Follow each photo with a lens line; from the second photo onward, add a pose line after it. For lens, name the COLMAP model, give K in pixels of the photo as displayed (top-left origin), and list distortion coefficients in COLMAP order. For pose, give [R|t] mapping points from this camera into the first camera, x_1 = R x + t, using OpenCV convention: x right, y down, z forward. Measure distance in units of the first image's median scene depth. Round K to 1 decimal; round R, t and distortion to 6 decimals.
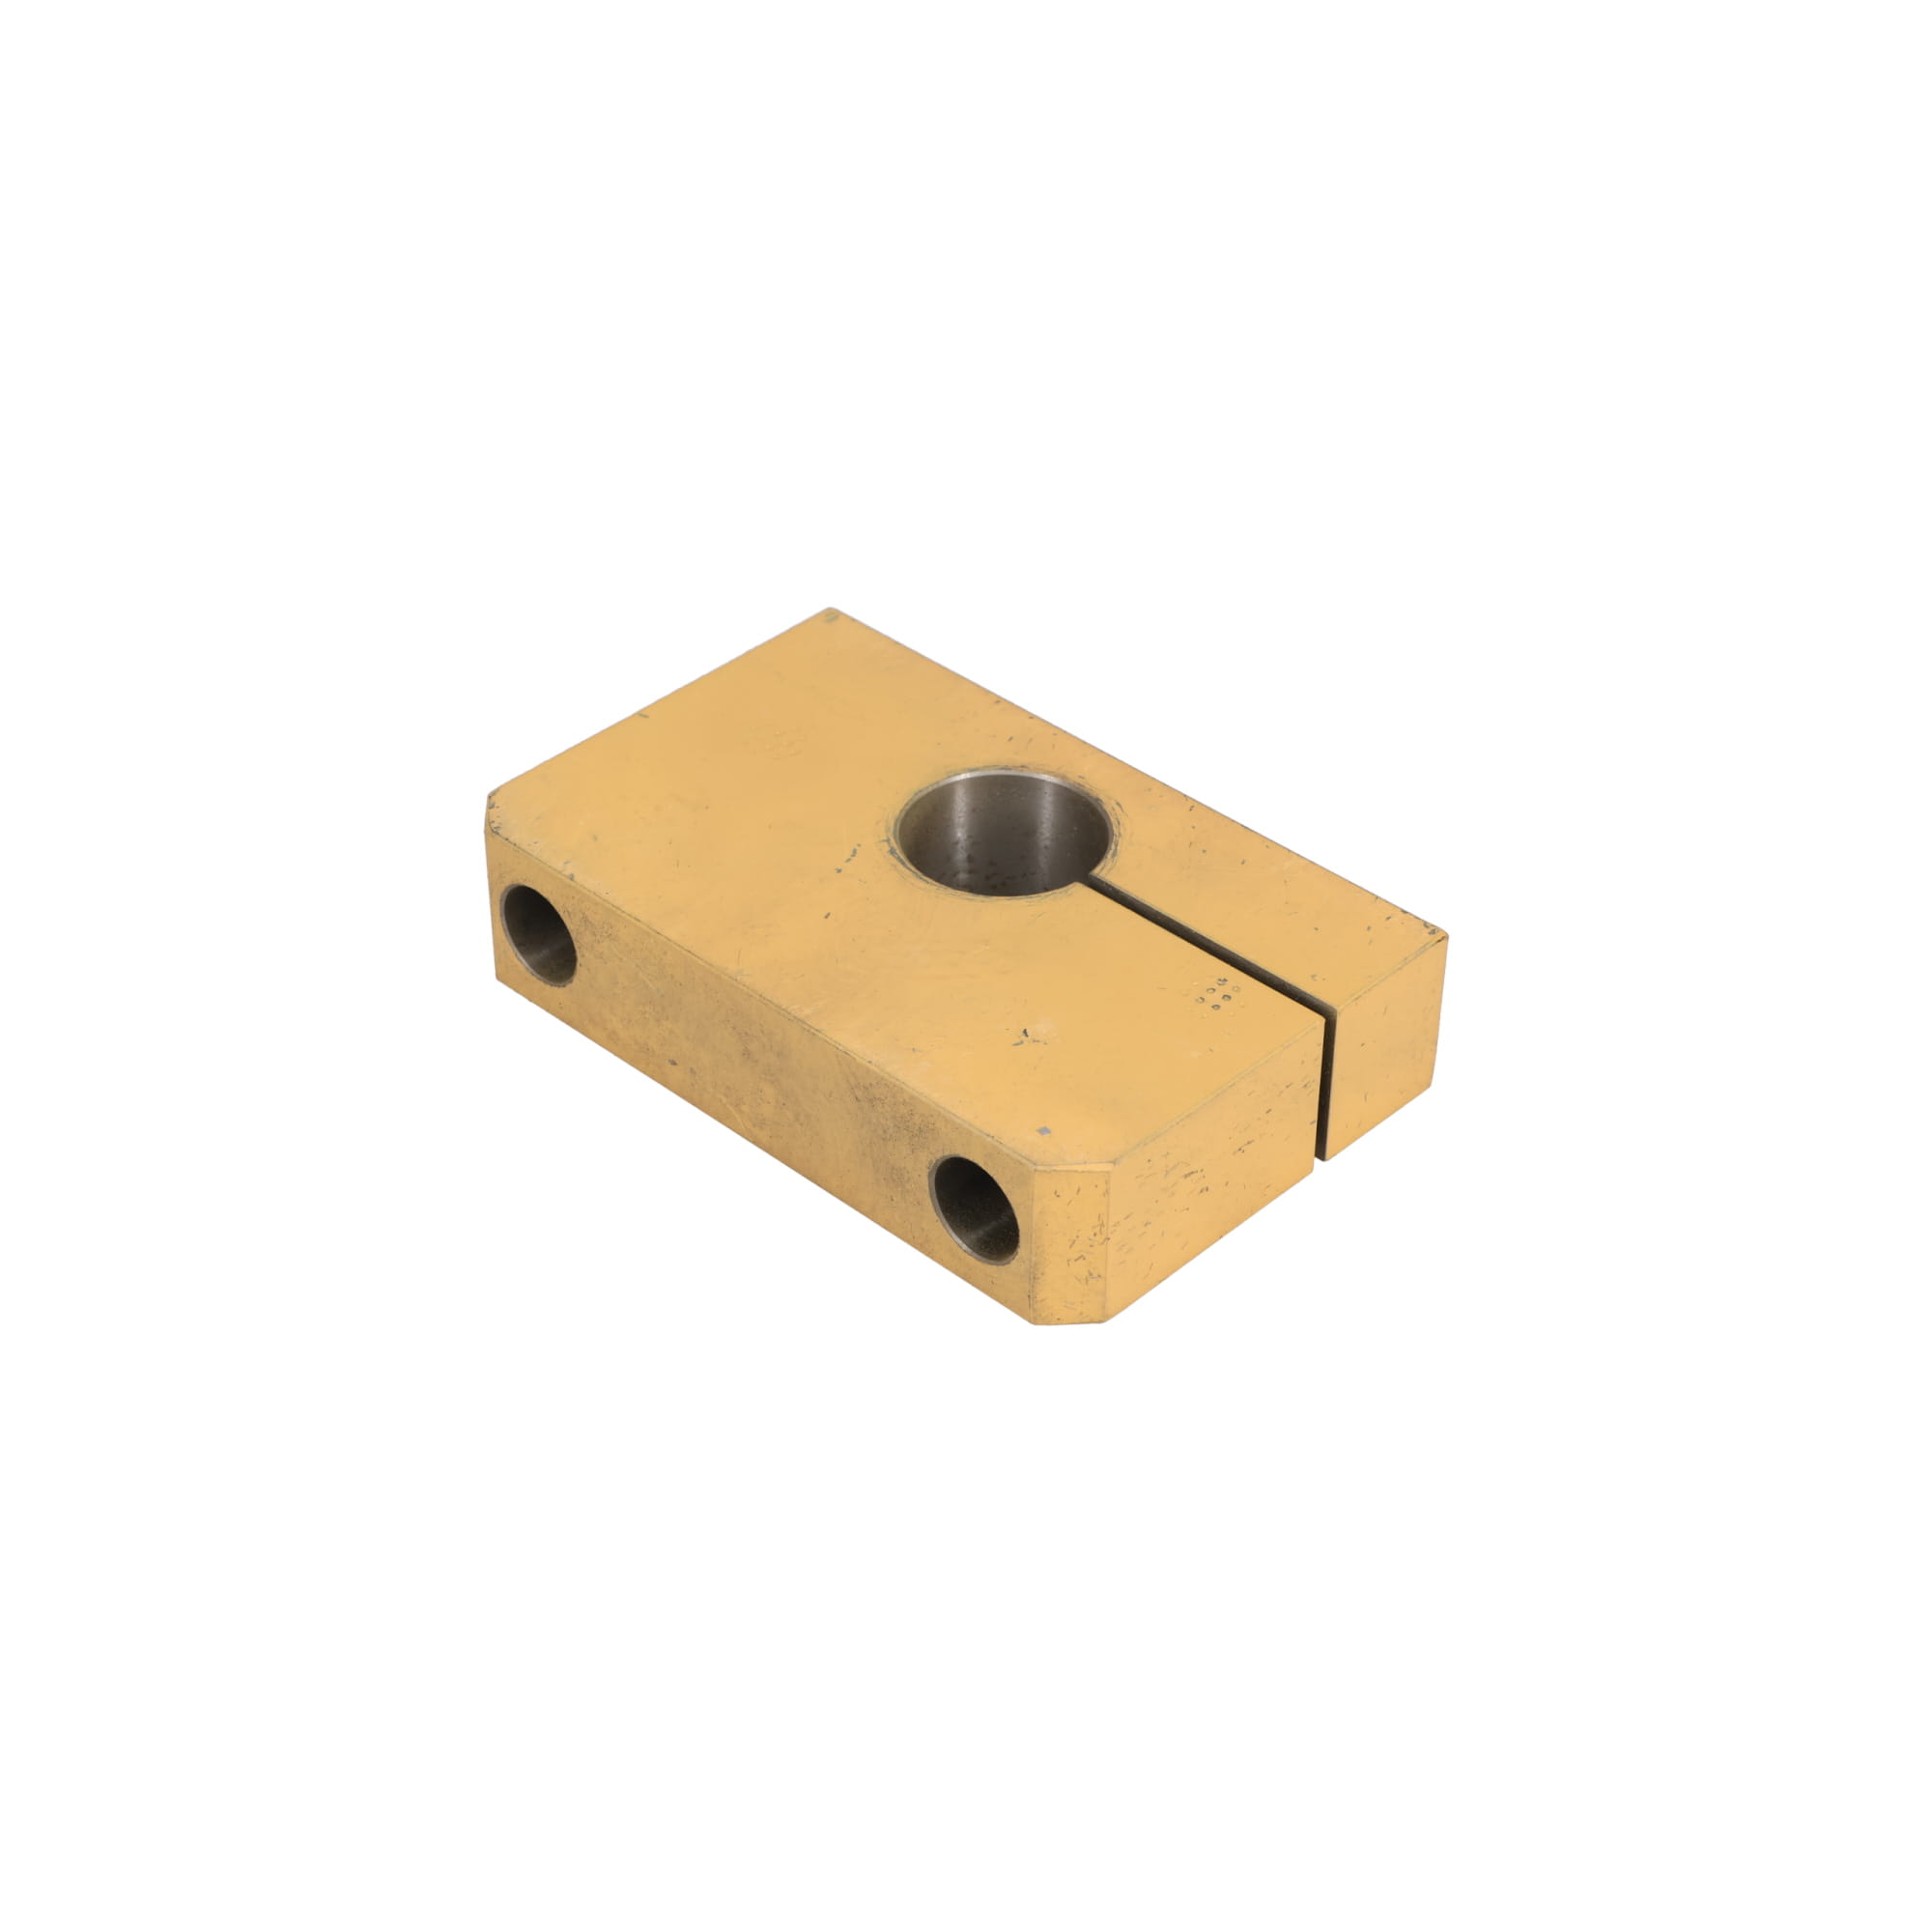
lens RADIAL K [[3966.4, 0, 966.0], [0, 3966.4, 963.3], [0, 0, 1]] dist [0.060851, 0.000000]
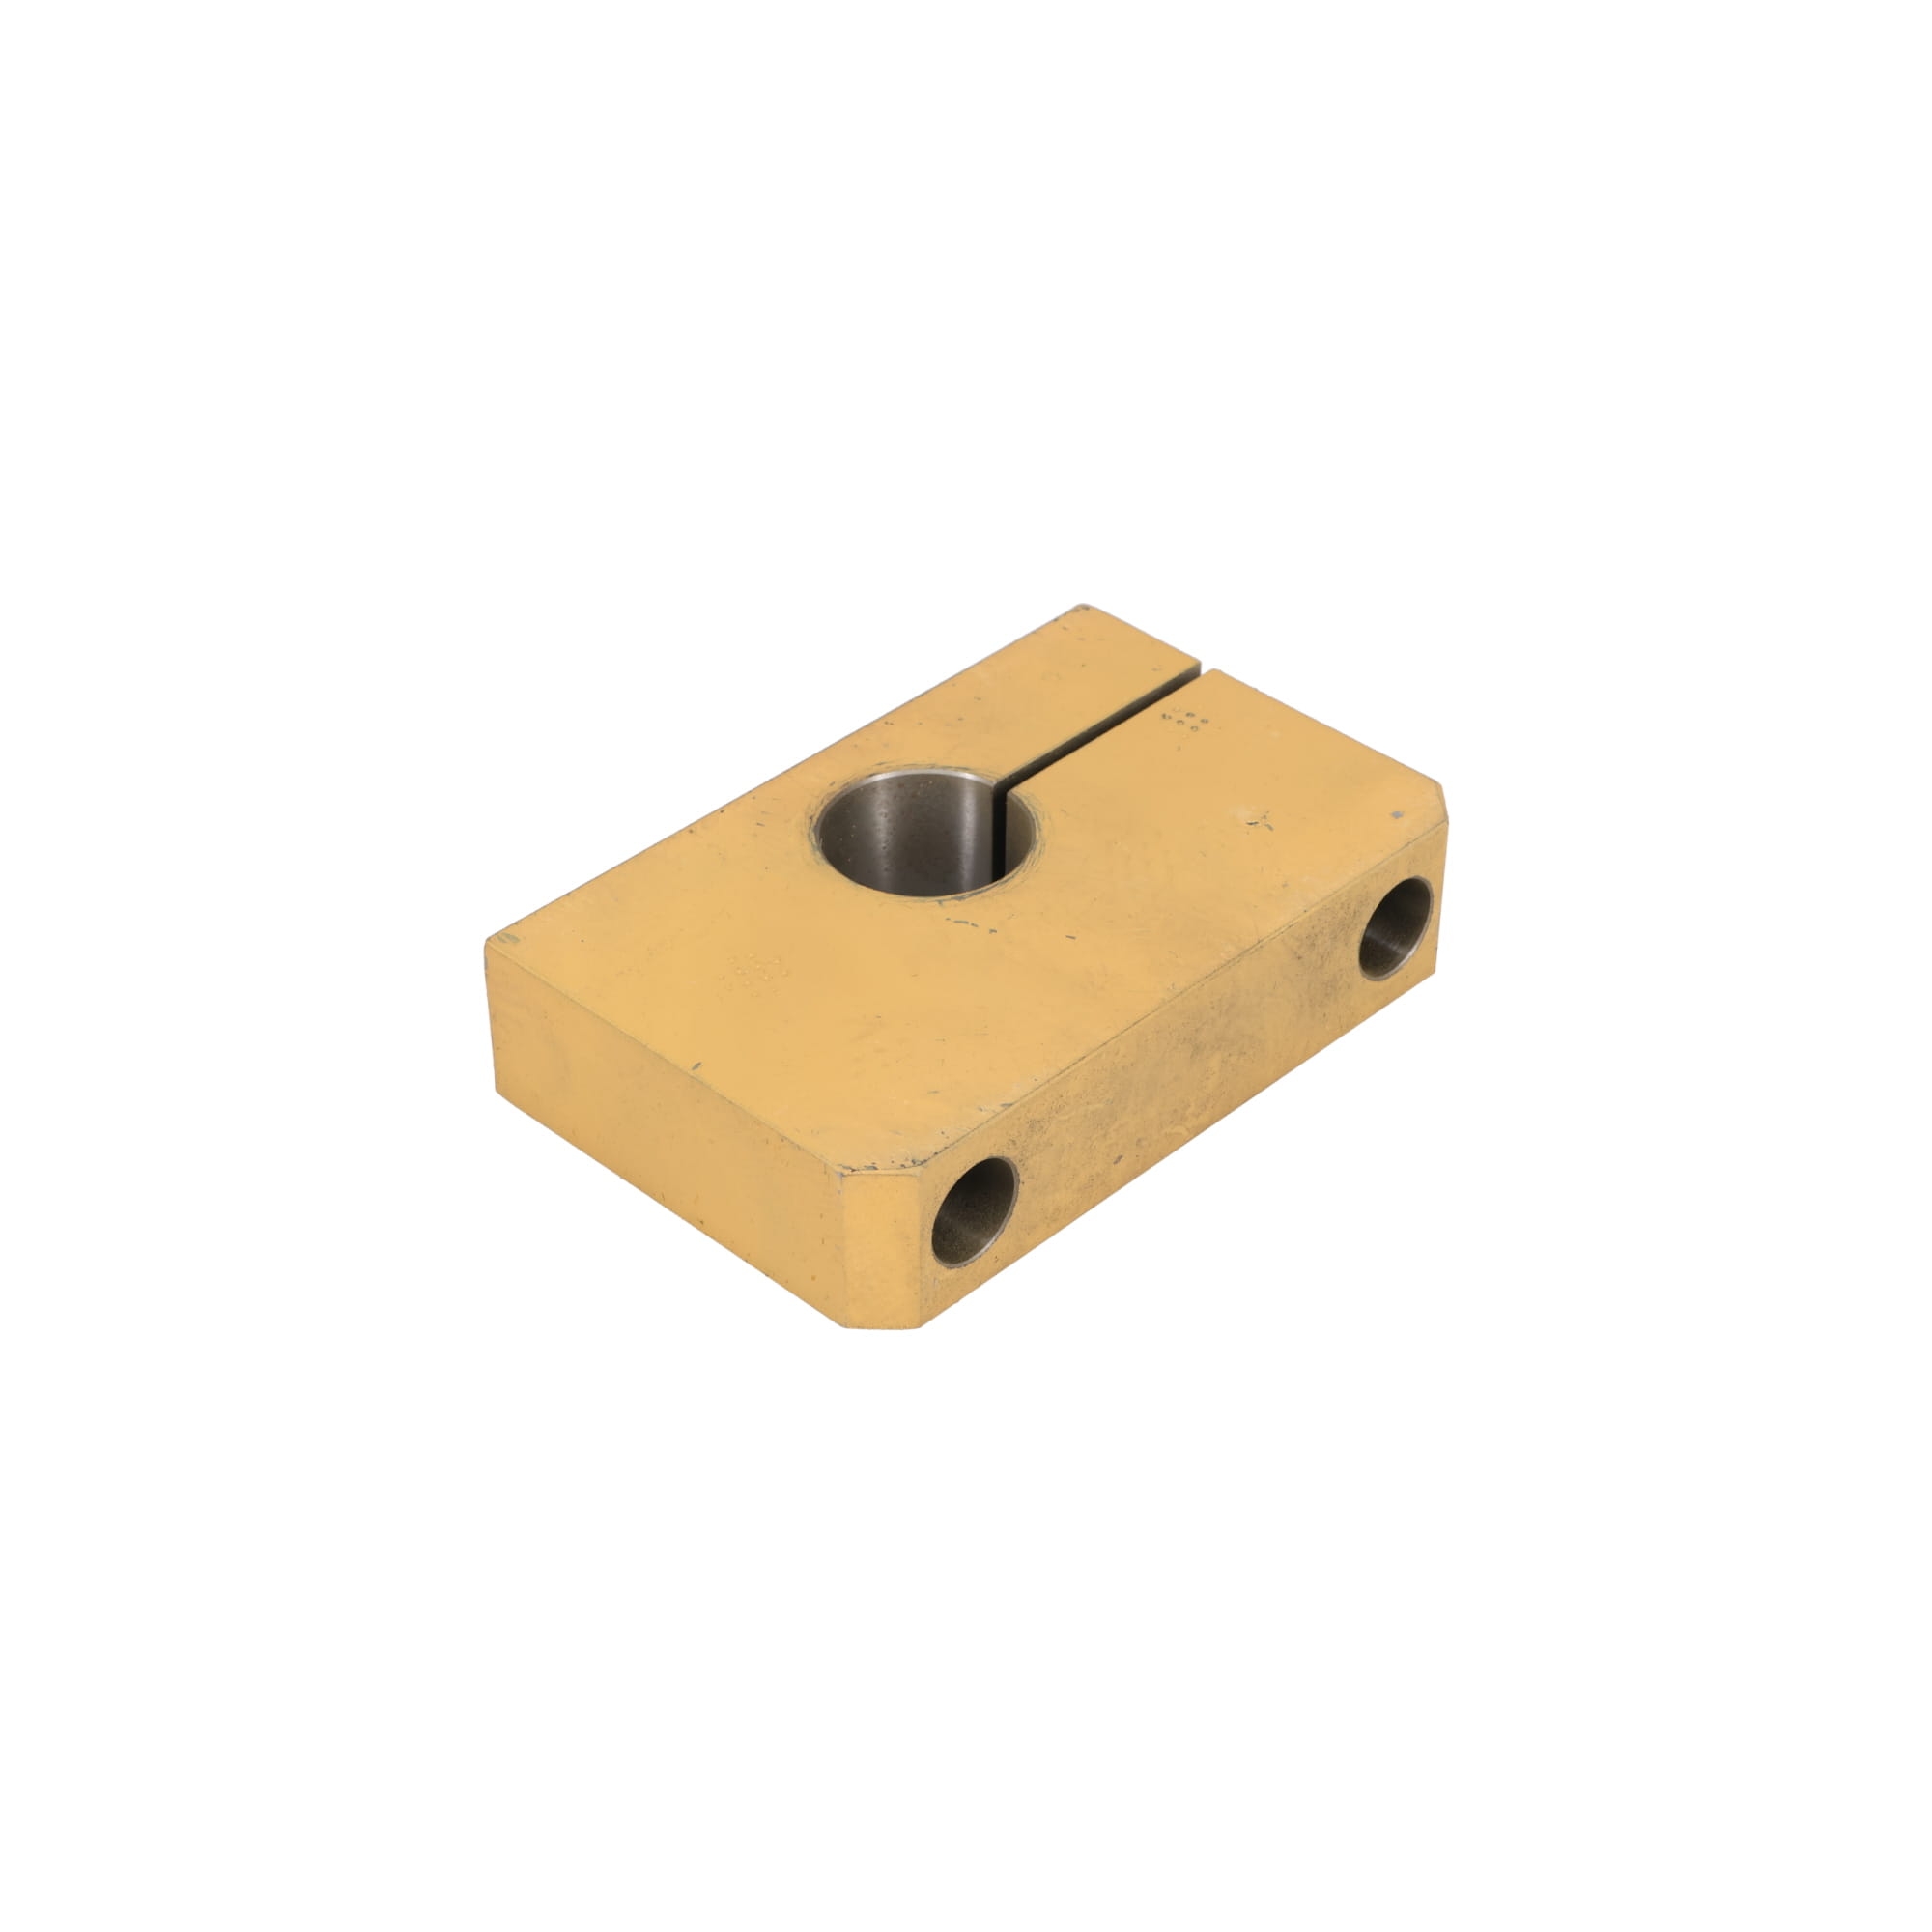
lens RADIAL K [[3966.4, 0, 964.9], [0, 3966.4, 965.7], [0, 0, 1]] dist [0.060851, 0.000000]
pose [[0.020838, -0.618902, 0.785192, -0.820931], [0.612051, 0.628895, 0.479463, -0.500660], [-0.790544, 0.470586, 0.391905, 0.646929]]
